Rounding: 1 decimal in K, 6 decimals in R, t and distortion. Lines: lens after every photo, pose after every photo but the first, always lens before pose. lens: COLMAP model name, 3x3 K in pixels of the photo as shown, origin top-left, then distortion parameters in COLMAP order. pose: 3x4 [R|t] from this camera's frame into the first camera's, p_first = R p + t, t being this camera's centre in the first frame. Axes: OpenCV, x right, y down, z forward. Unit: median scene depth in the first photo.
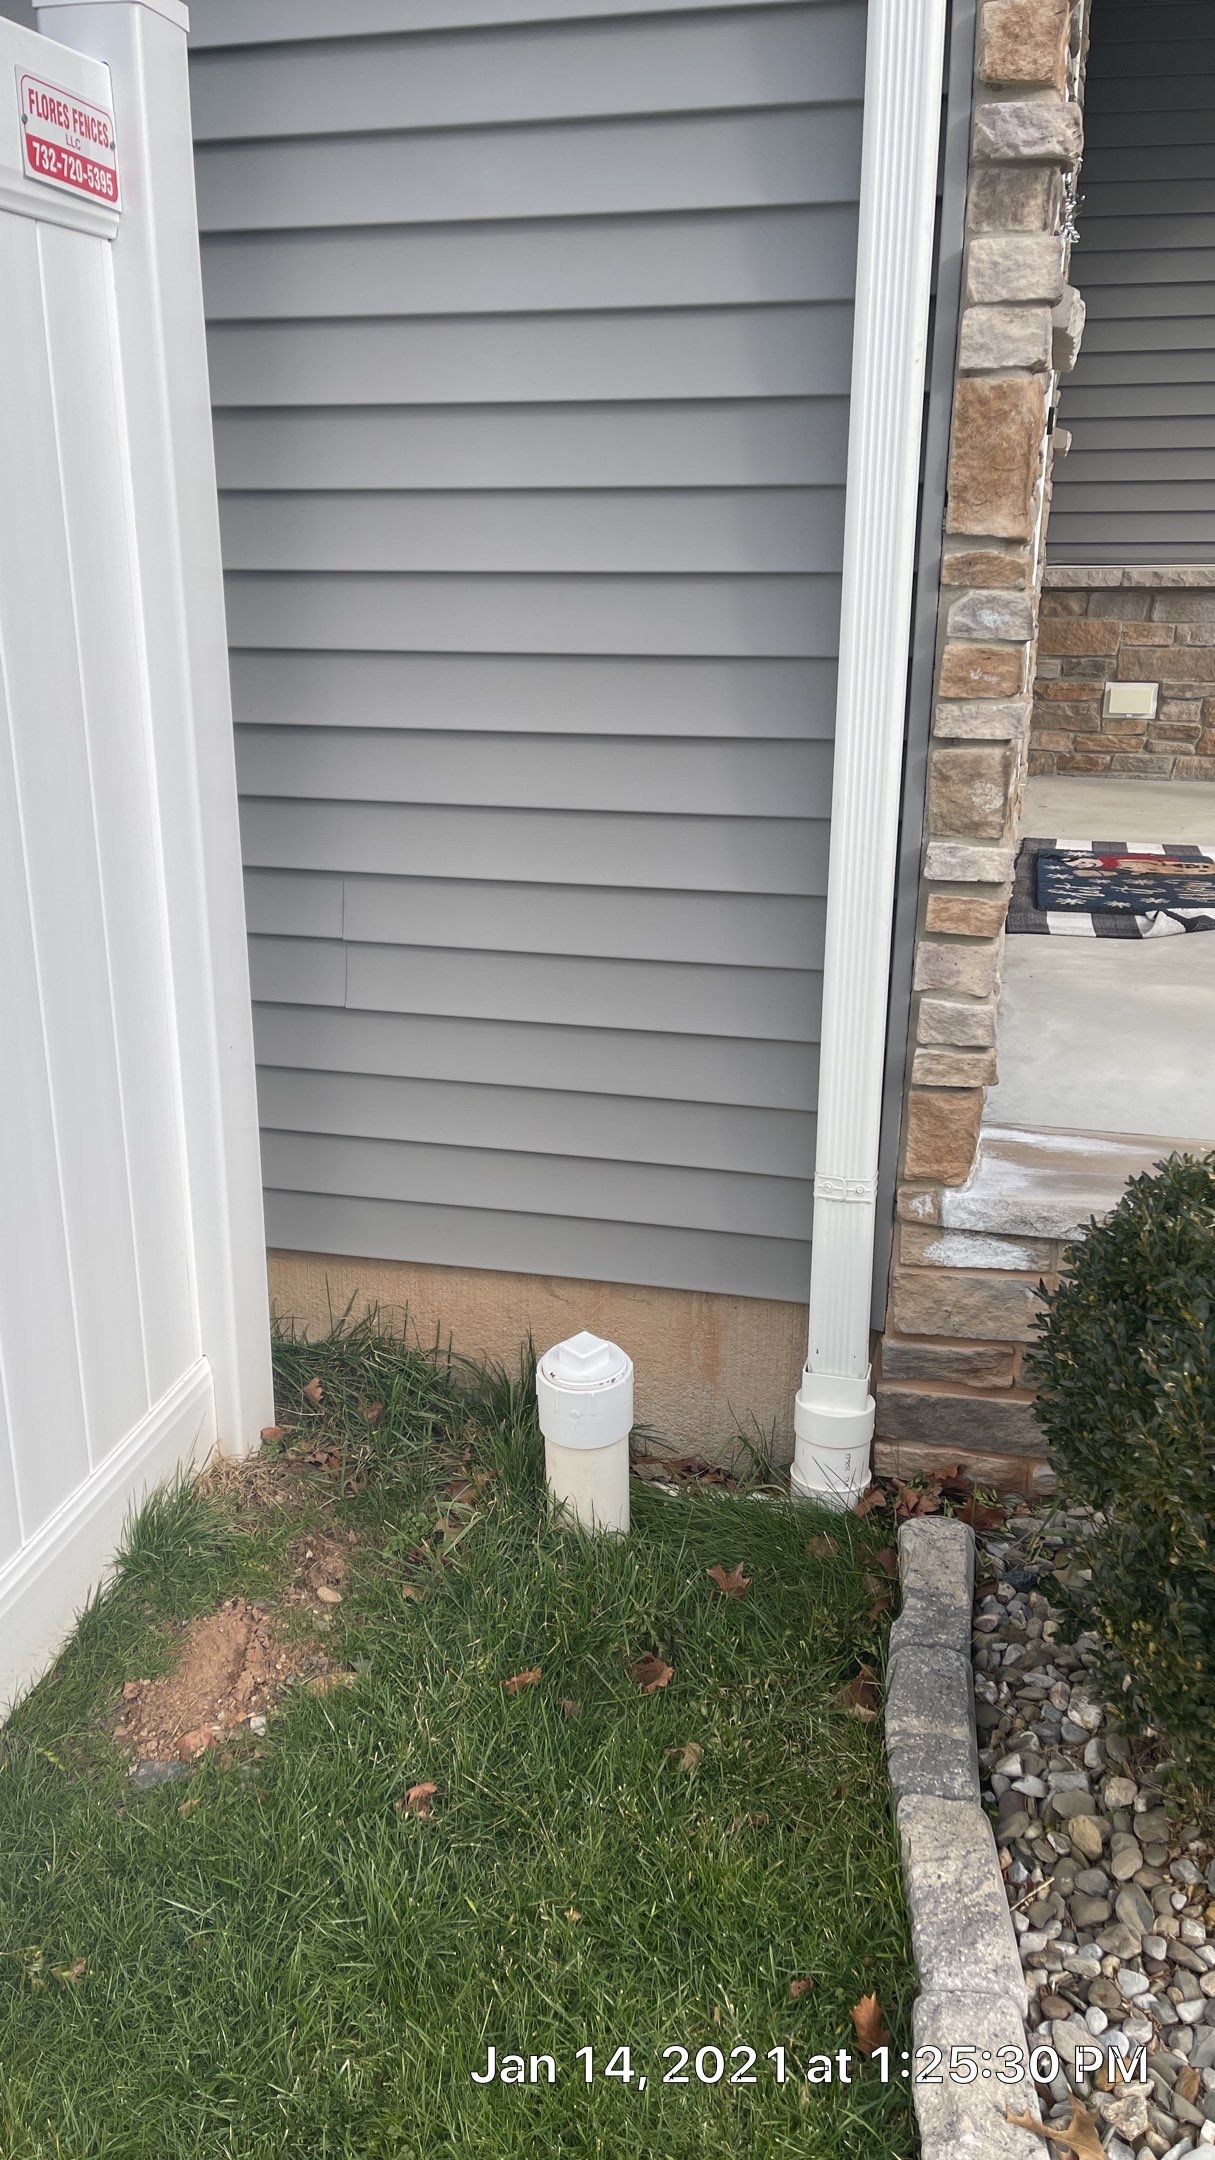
lens RADIAL K [[1627.6, 0, 605.9], [0, 1627.6, 1095.0], [0, 0, 1]] dist [0.040825, 0.002706]
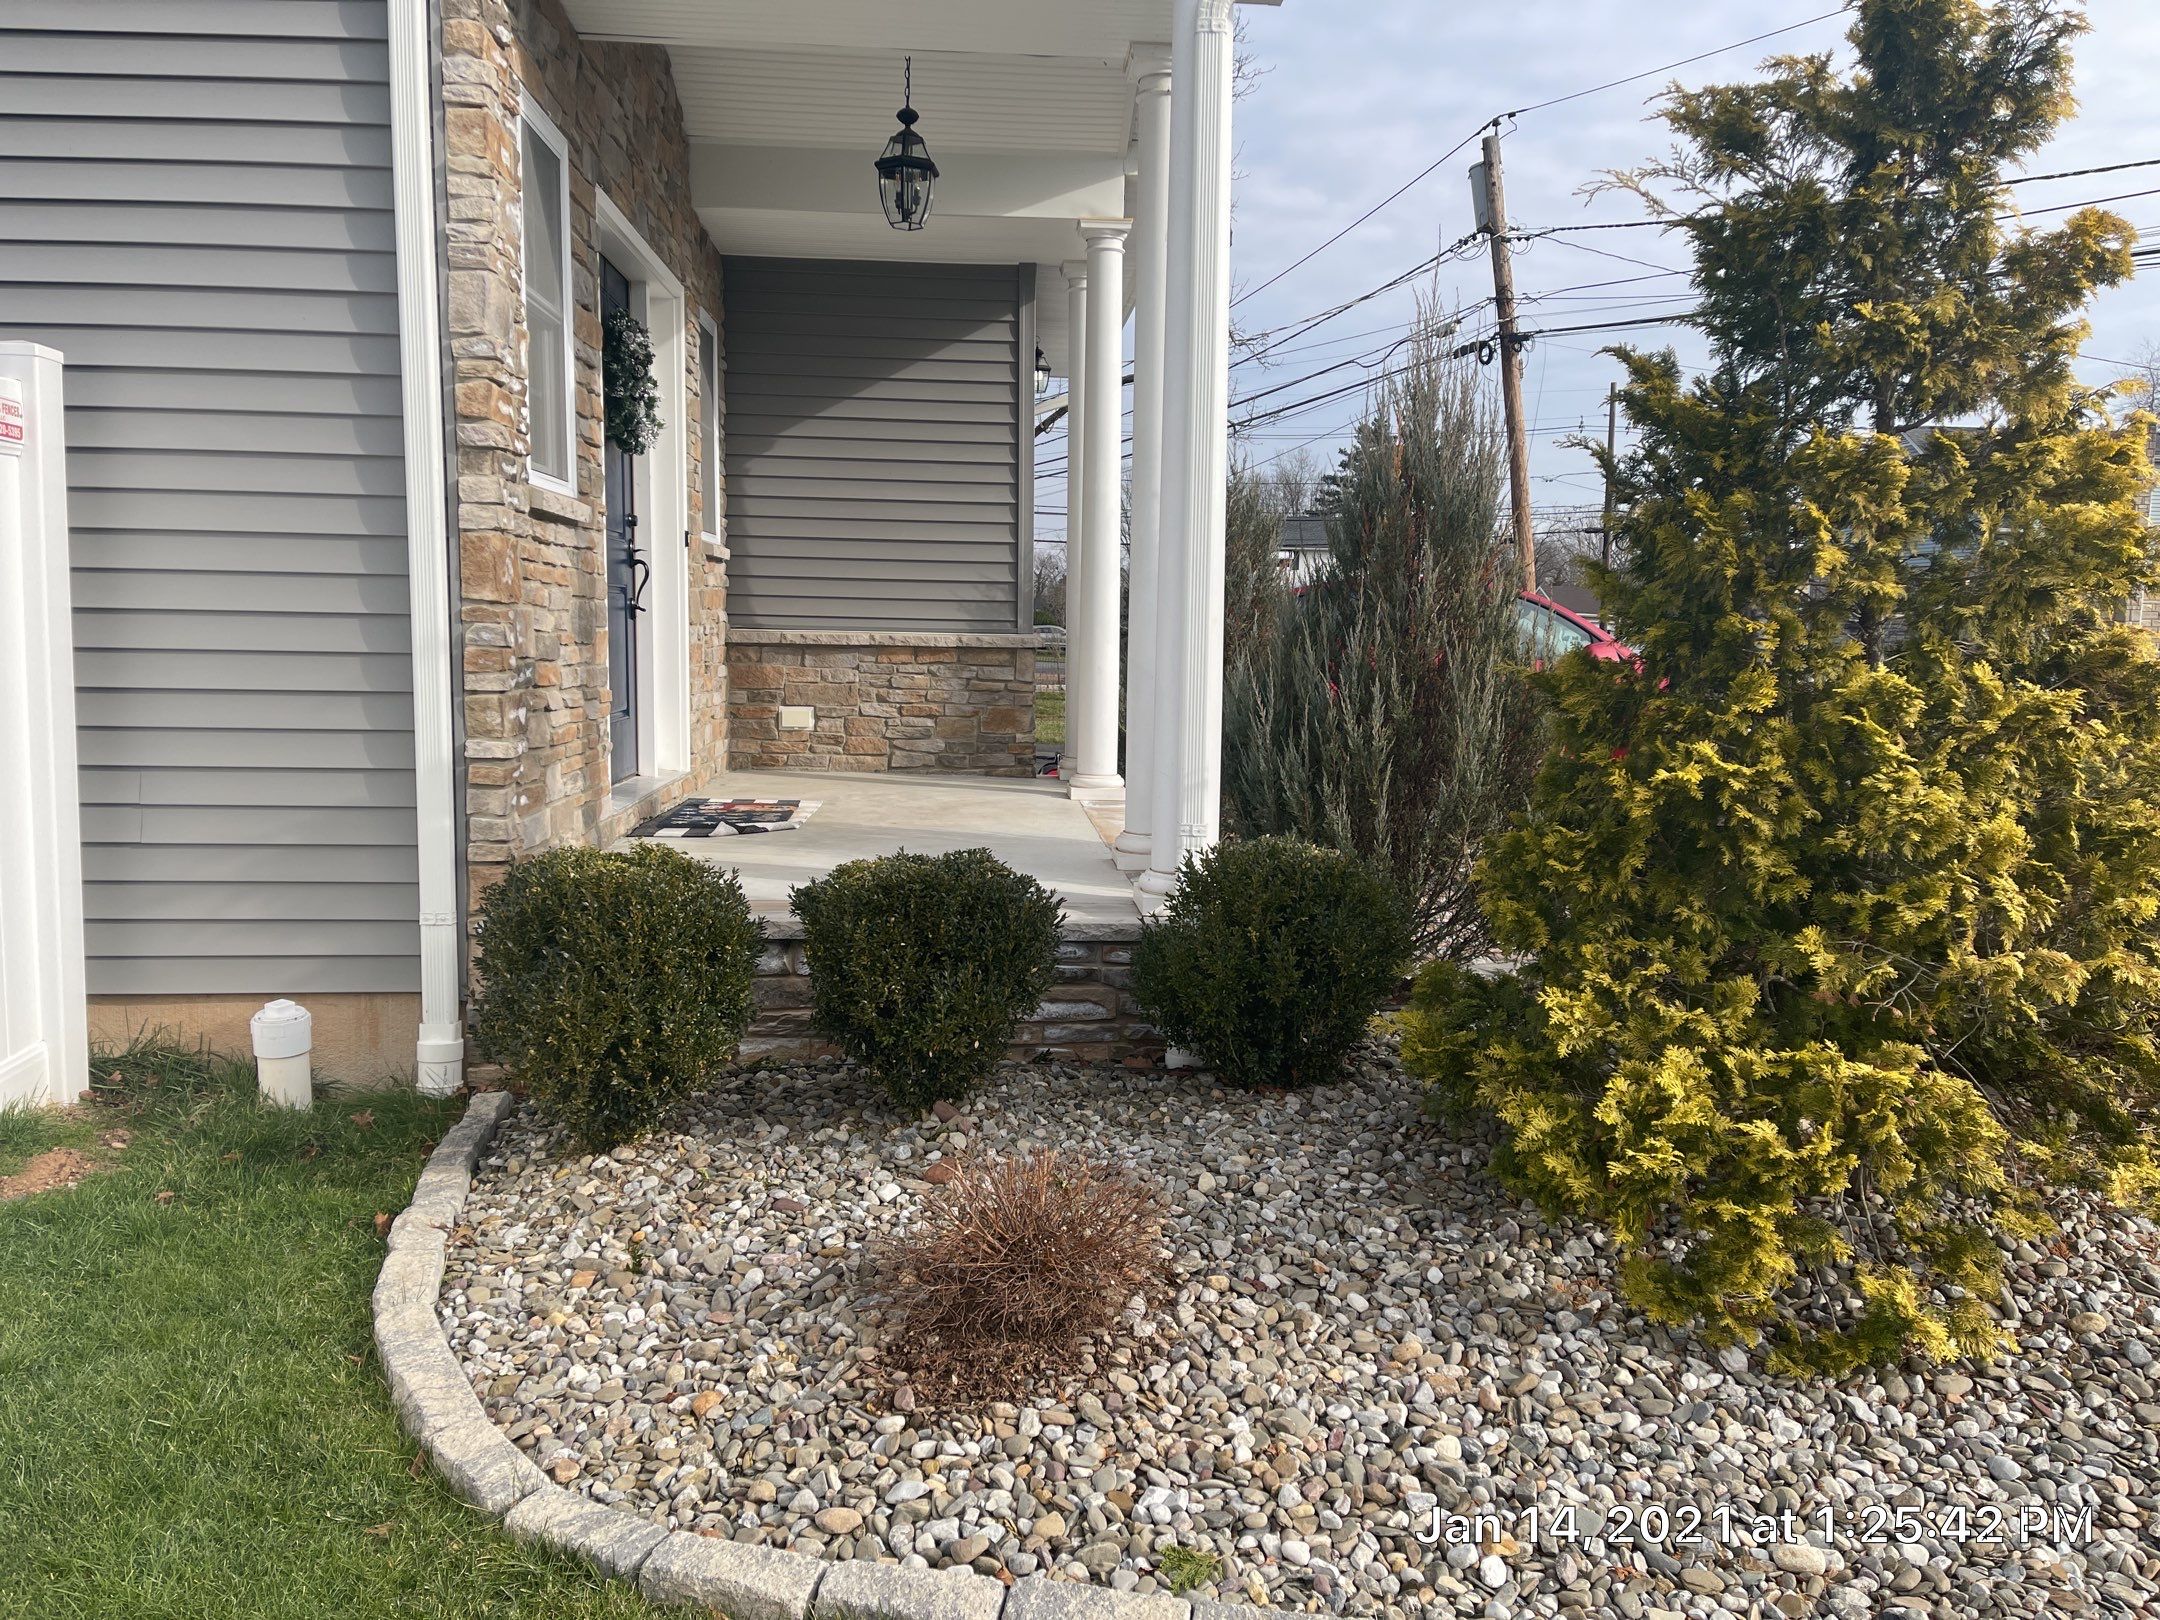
lens RADIAL K [[1646.7, 0, 1080.0], [0, 1646.7, 810.0], [0, 0, 1]] dist [0.115822, -0.134728]
pose [[0.949482, -0.019381, 0.313221, 0.254945], [0.084587, 0.976956, -0.195963, 0.385103], [-0.302205, 0.212558, 0.929242, -1.102089]]
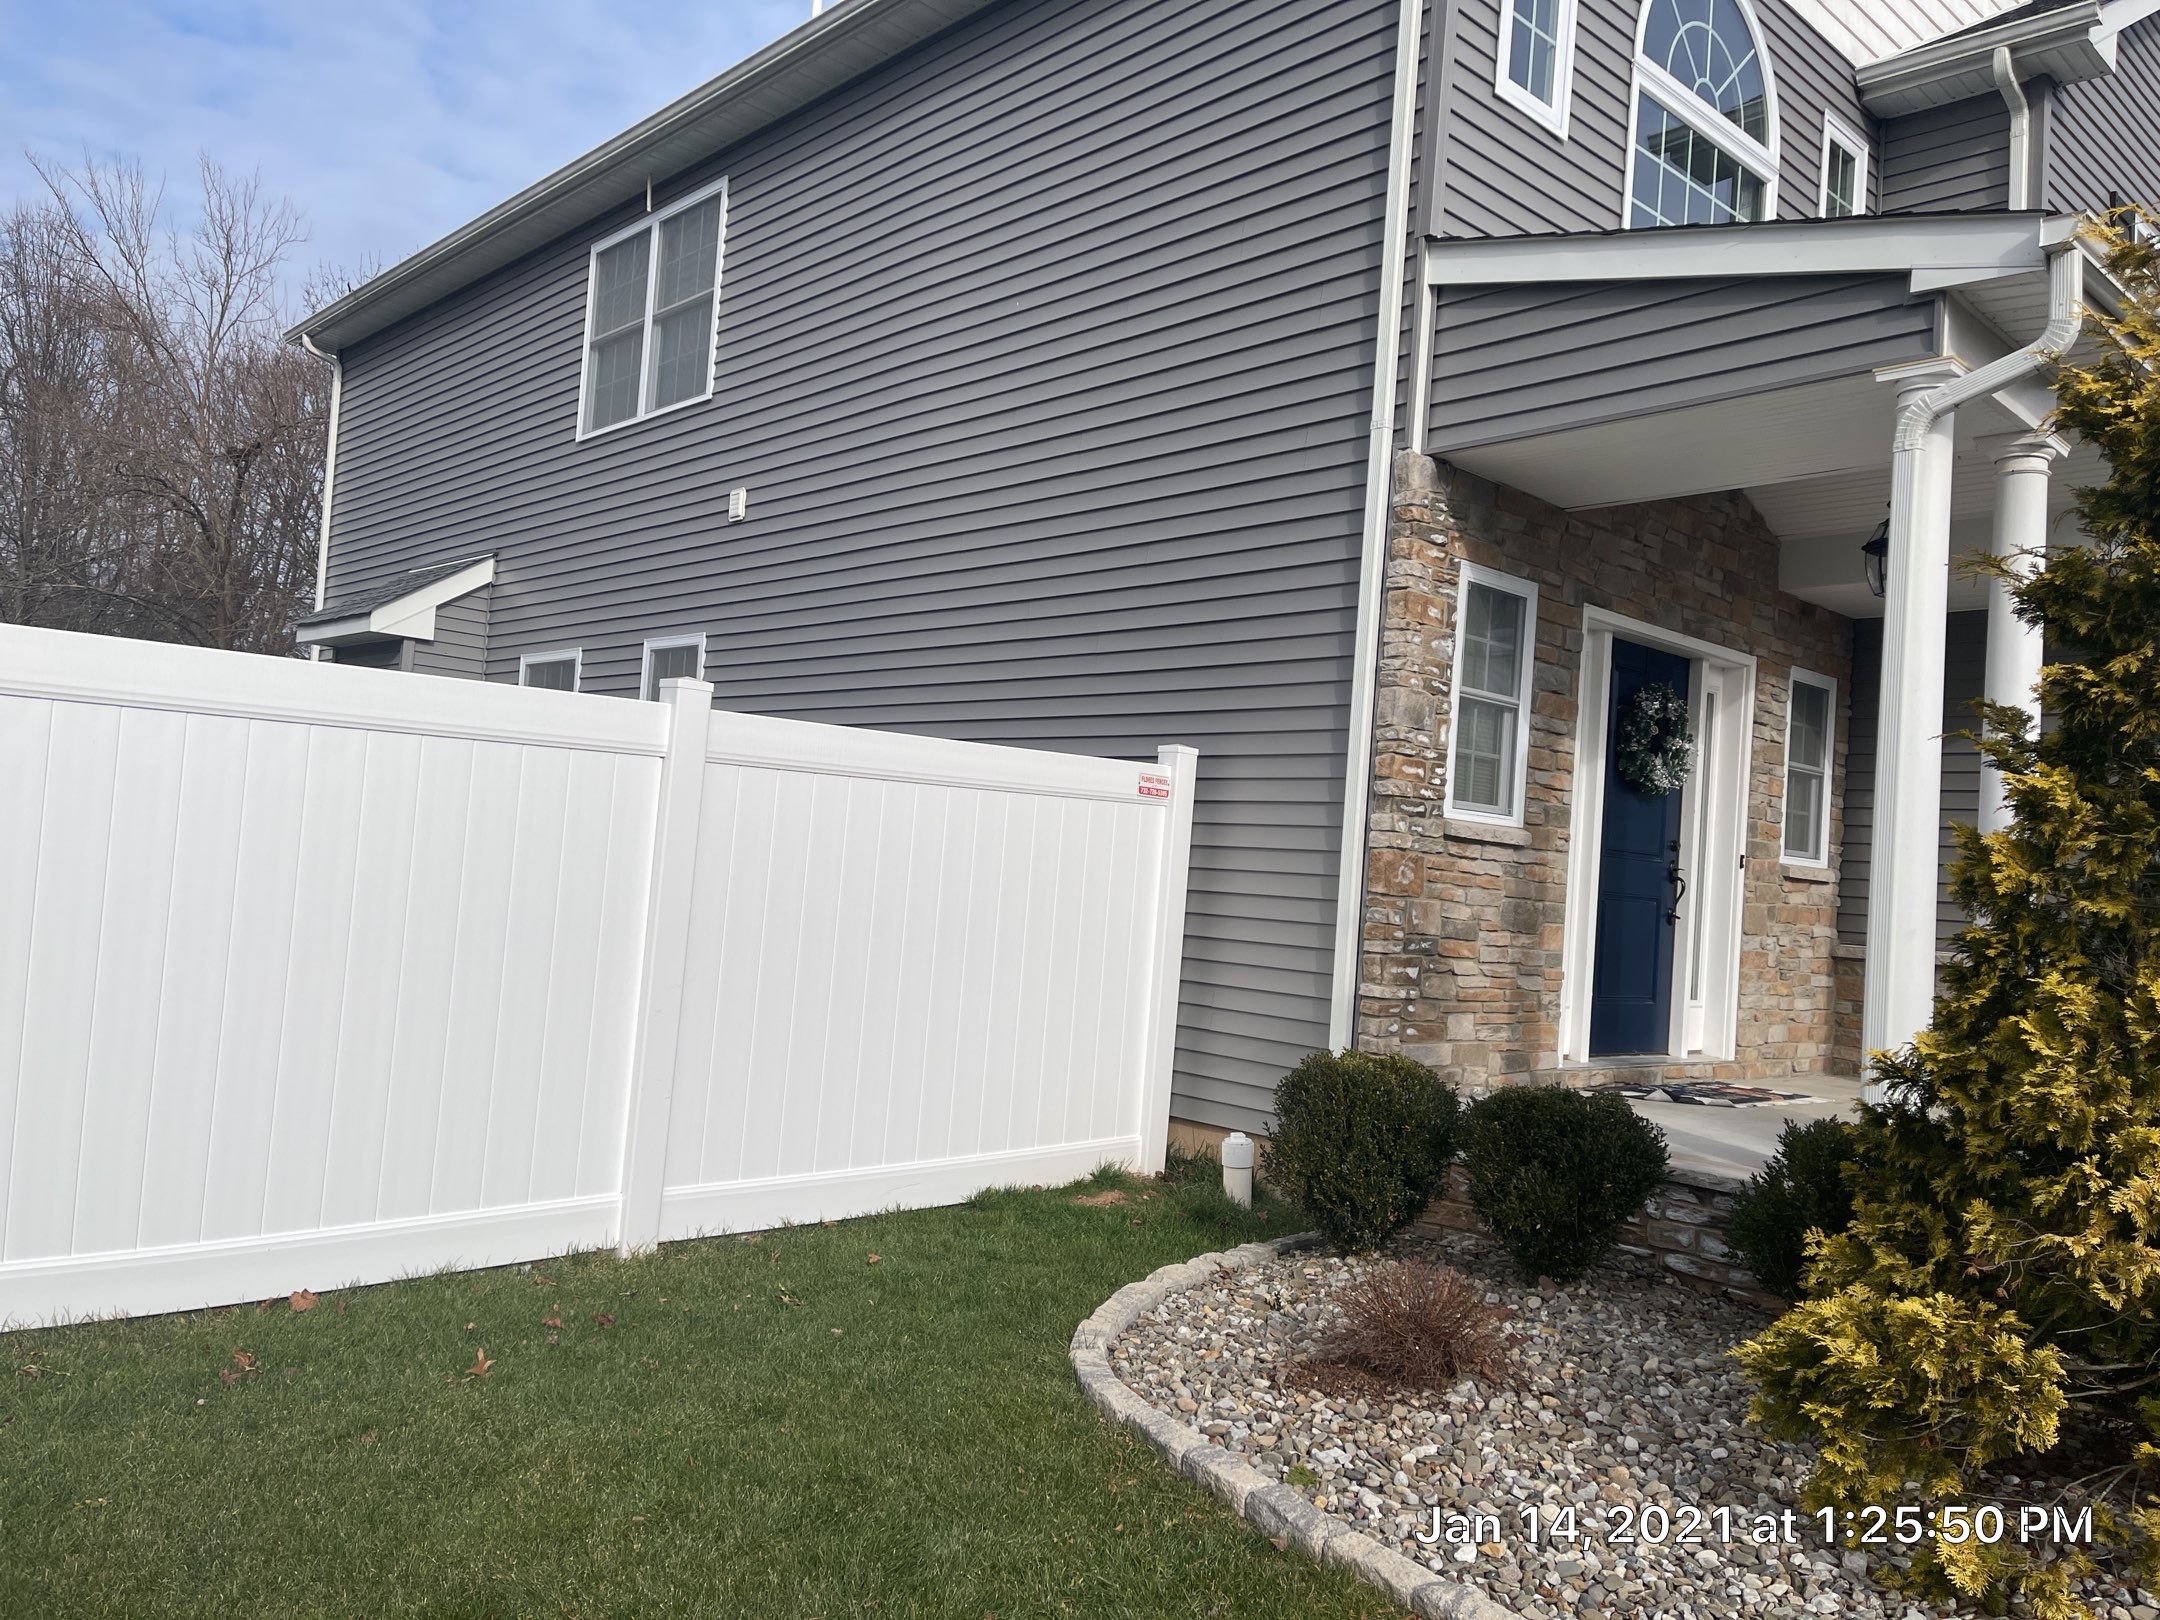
lens RADIAL K [[1626.1, 0, 1080.0], [0, 1626.1, 810.0], [0, 0, 1]] dist [0.079623, -0.087287]
pose [[0.836677, 0.034178, -0.546630, 1.361224], [-0.239869, 0.920109, -0.309617, 0.600504], [0.492377, 0.390169, 0.778032, -1.725202]]
